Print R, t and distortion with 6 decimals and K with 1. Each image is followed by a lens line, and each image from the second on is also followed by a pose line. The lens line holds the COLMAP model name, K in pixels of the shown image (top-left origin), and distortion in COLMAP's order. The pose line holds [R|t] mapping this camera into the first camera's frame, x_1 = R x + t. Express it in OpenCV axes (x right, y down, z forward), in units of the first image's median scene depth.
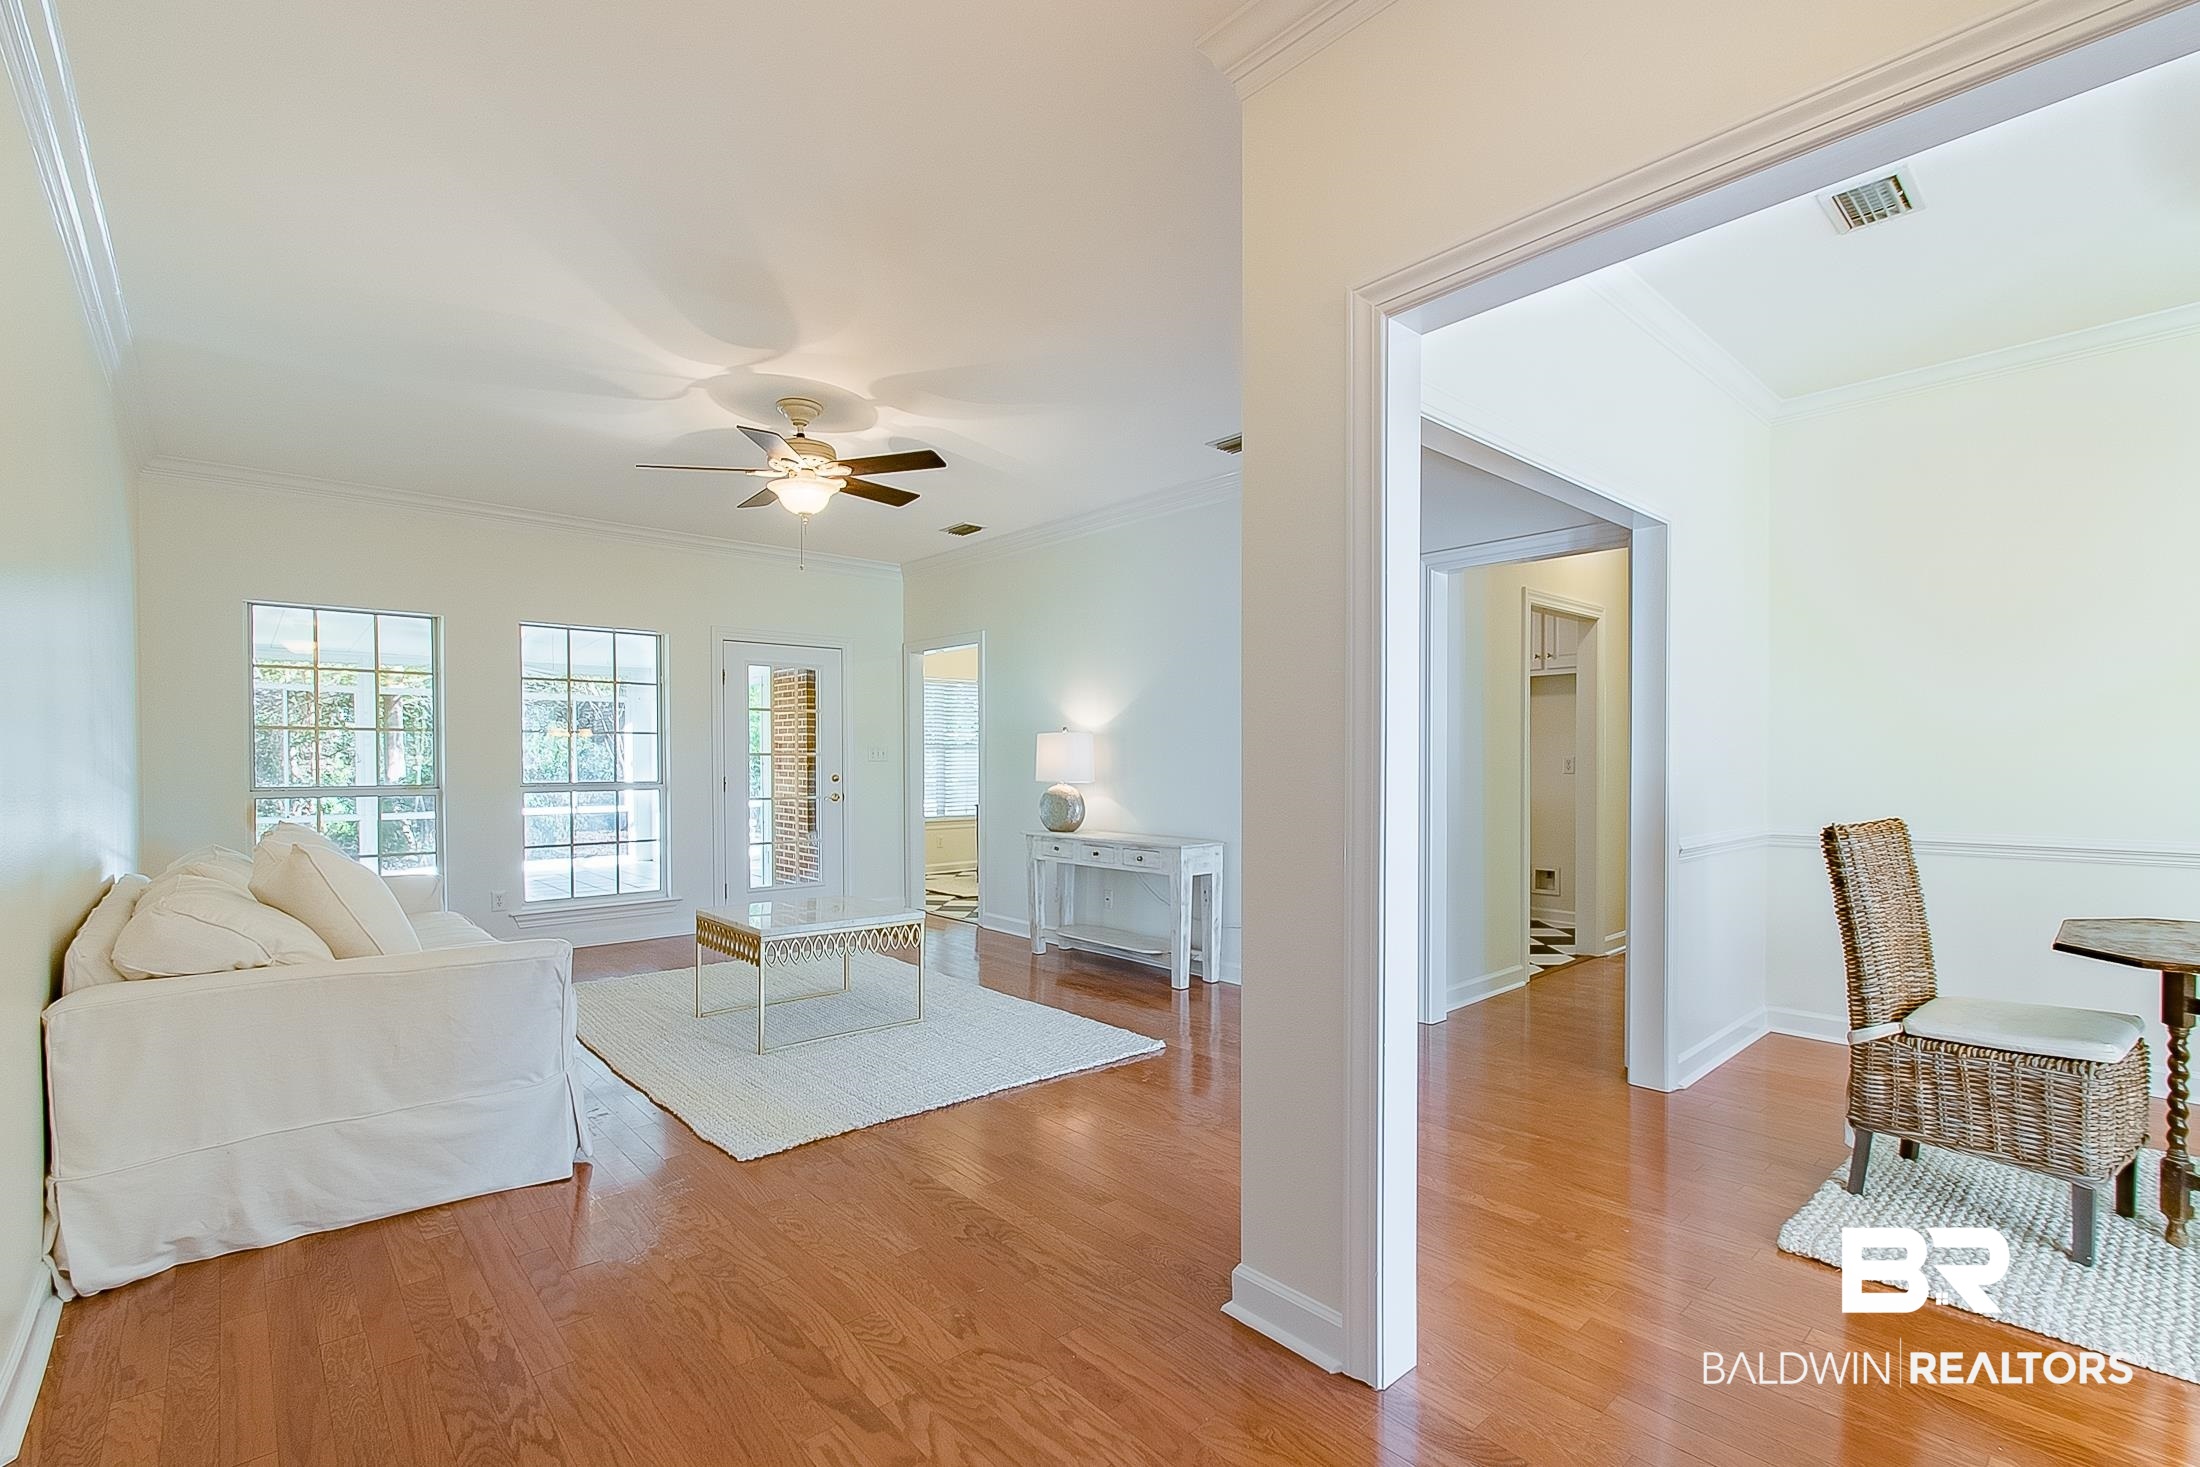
lens RADIAL K [[984.8, 0, 1091.0], [0, 984.8, 763.5], [0, 0, 1]] dist [-0.000821, -0.000703]
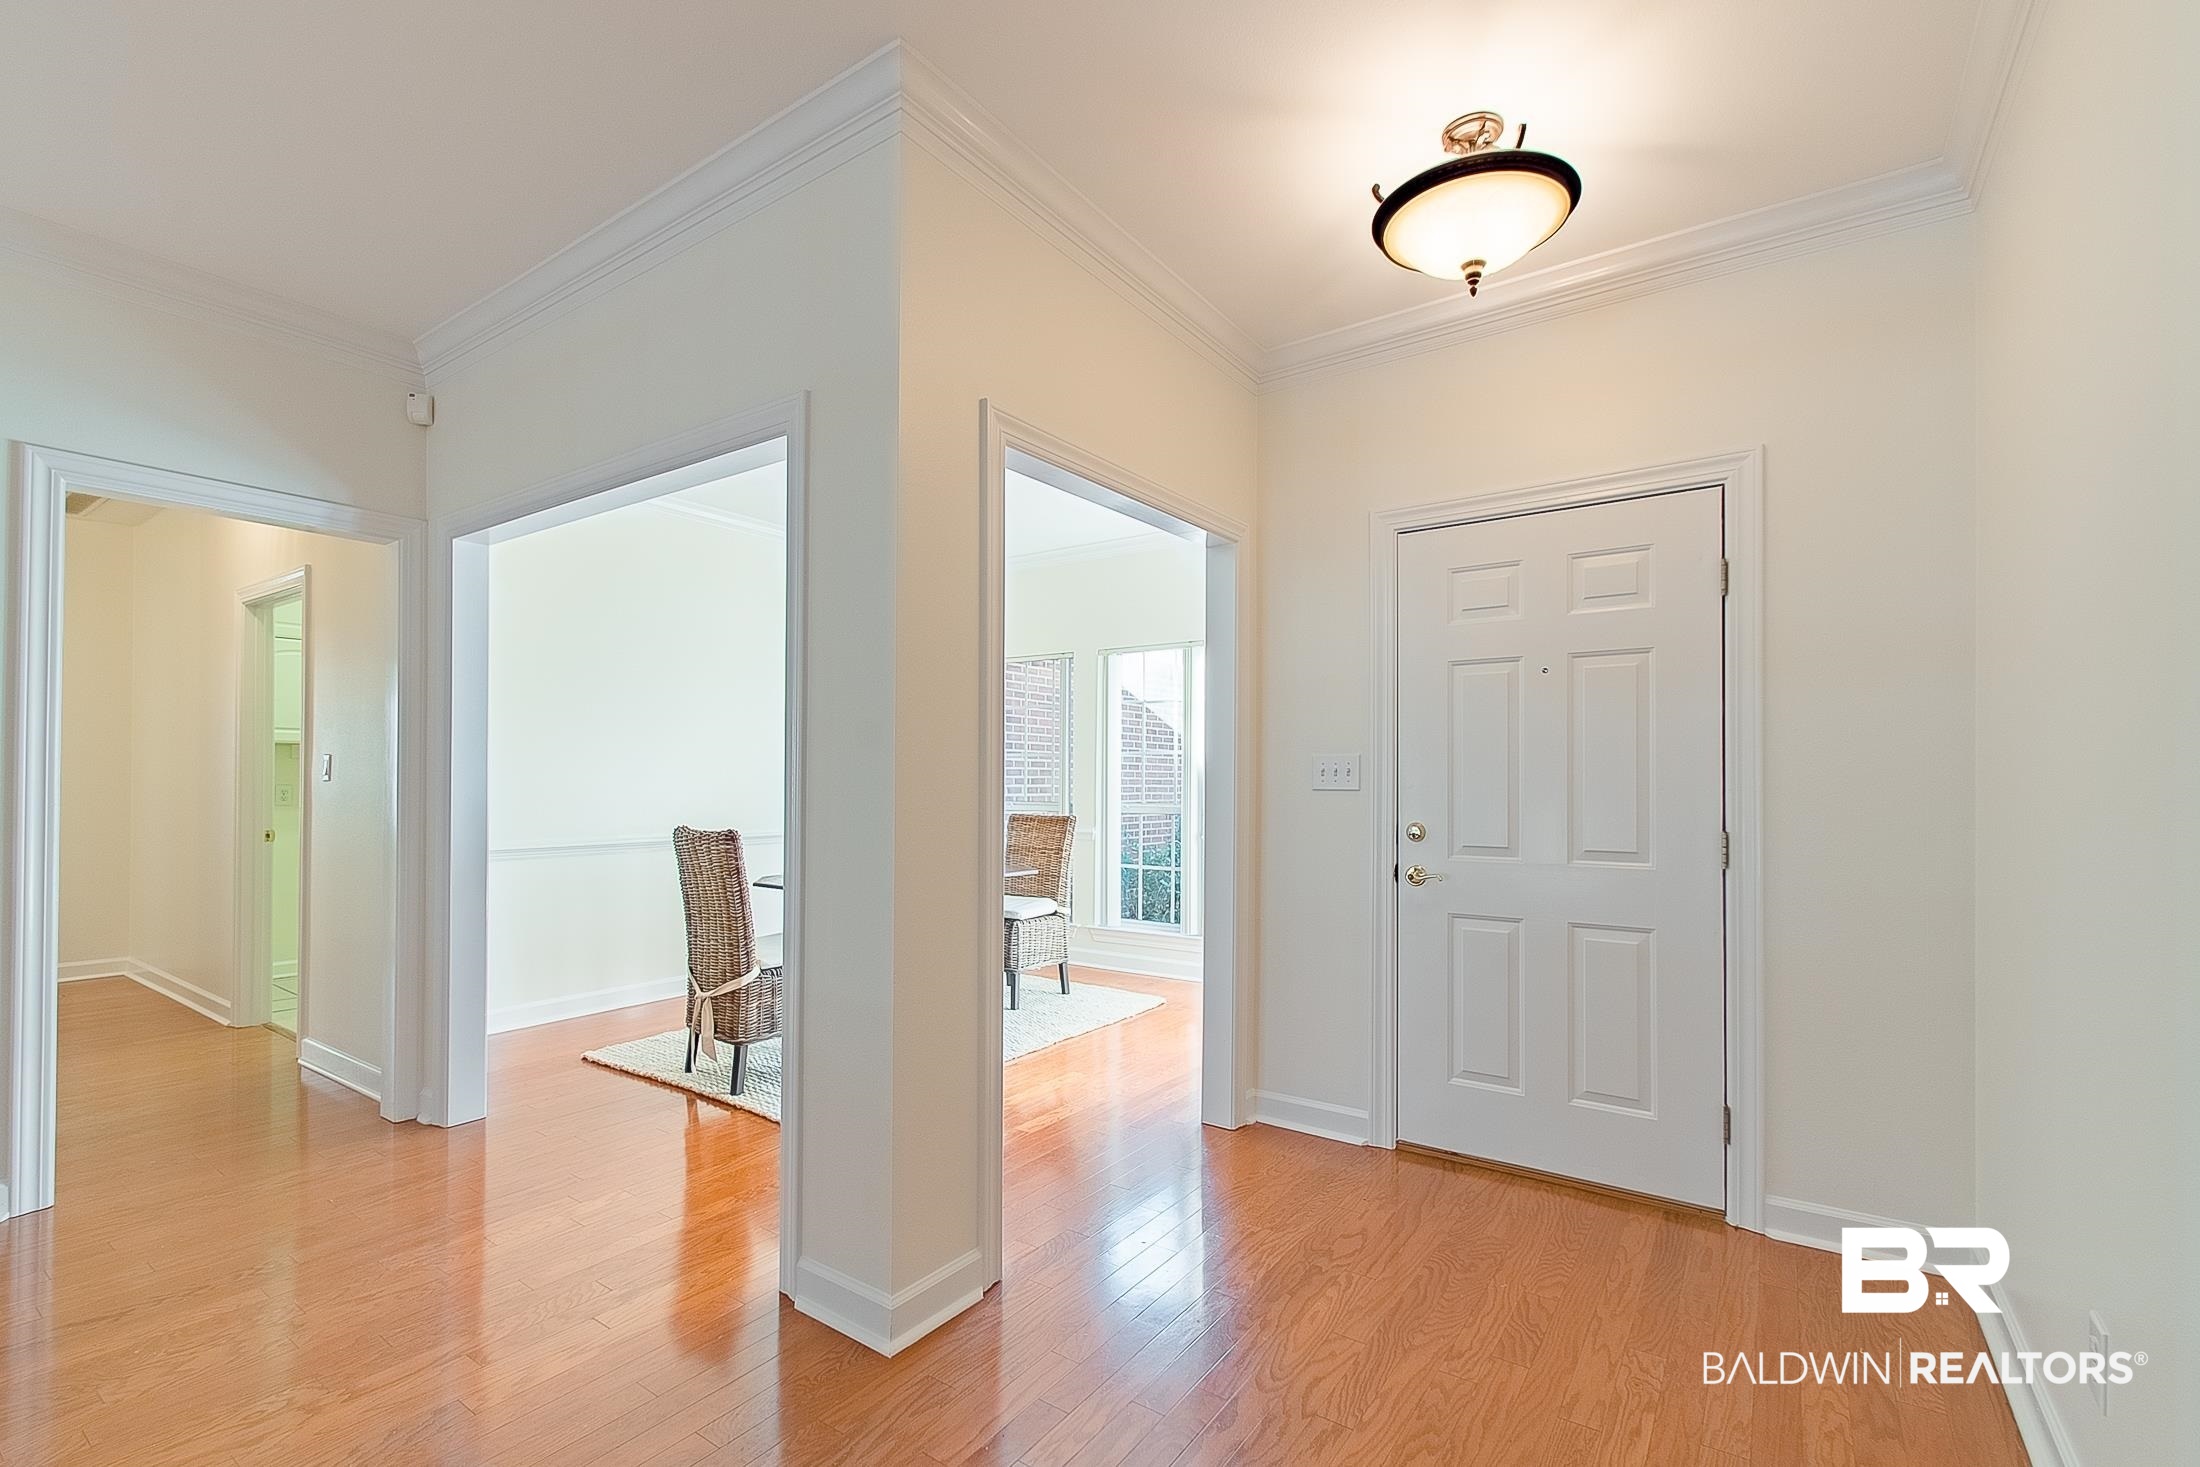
lens RADIAL K [[964.2, 0, 1106.5], [0, 964.2, 773.3], [0, 0, 1]] dist [0.001411, 0.000051]
pose [[-0.238454, 0.010083, 0.971101, -0.686962], [0.000395, 0.999947, -0.010285, -0.002174], [-0.971154, -0.002069, -0.238445, 0.839423]]
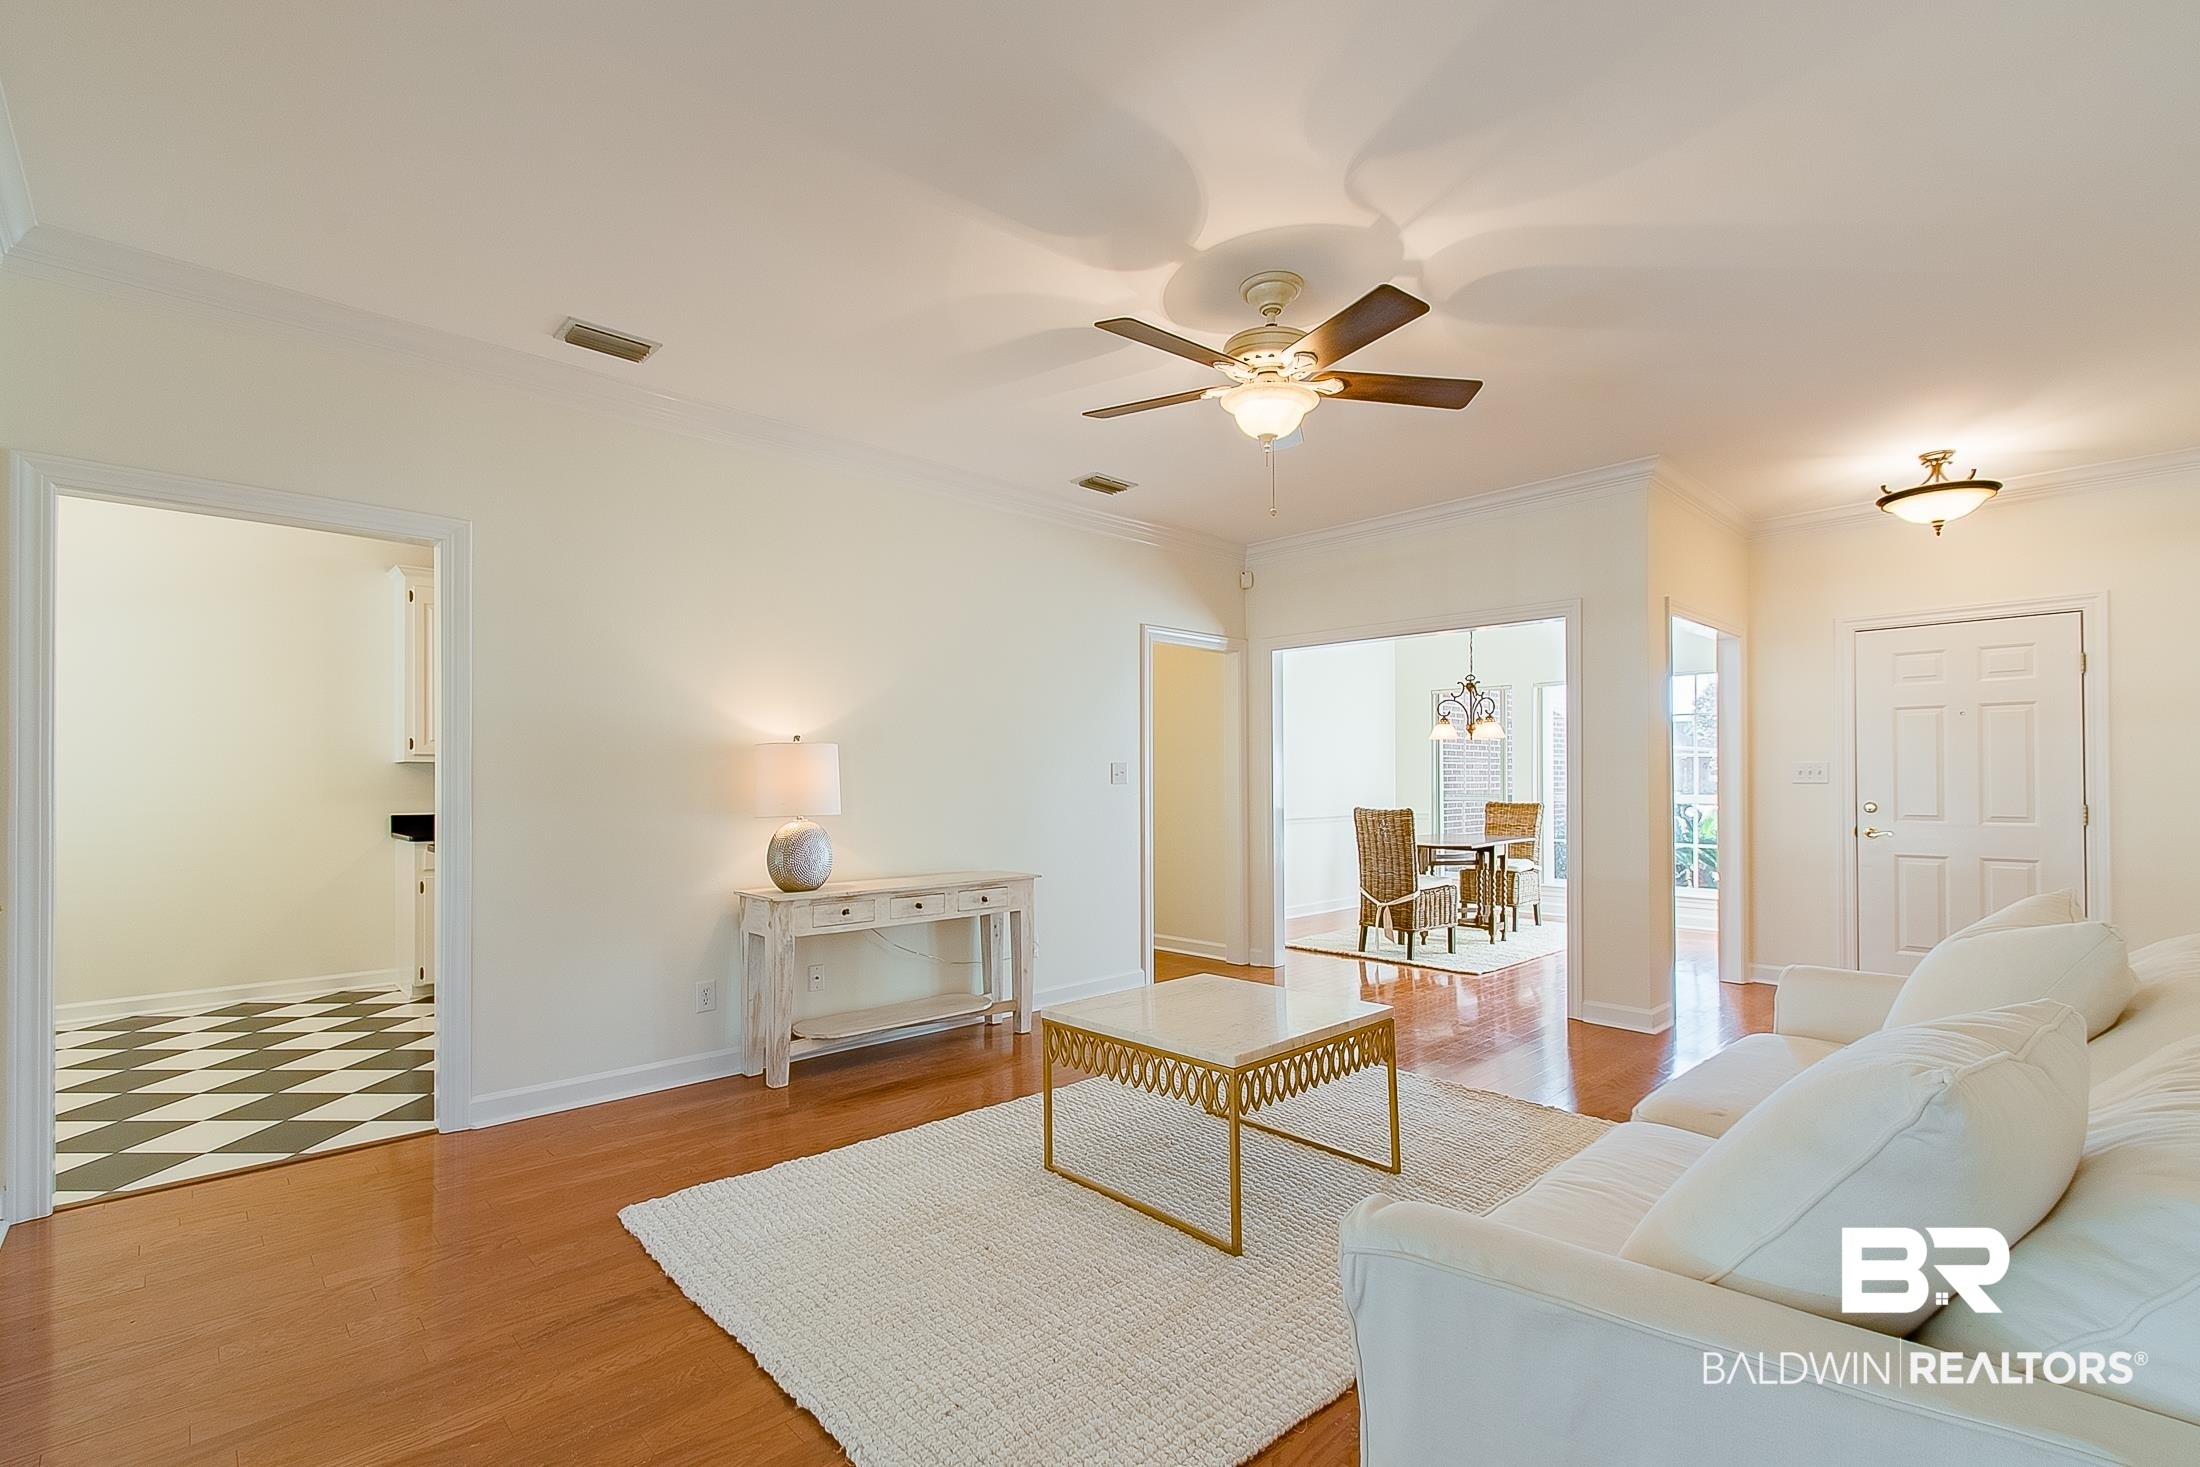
lens RADIAL K [[984.8, 0, 1091.0], [0, 984.8, 763.5], [0, 0, 1]] dist [-0.000821, -0.000703]
pose [[-0.034367, 0.018839, 0.999232, -1.644296], [0.008003, 0.999795, -0.018575, -0.008318], [-0.999377, 0.007358, -0.034510, 1.904688]]
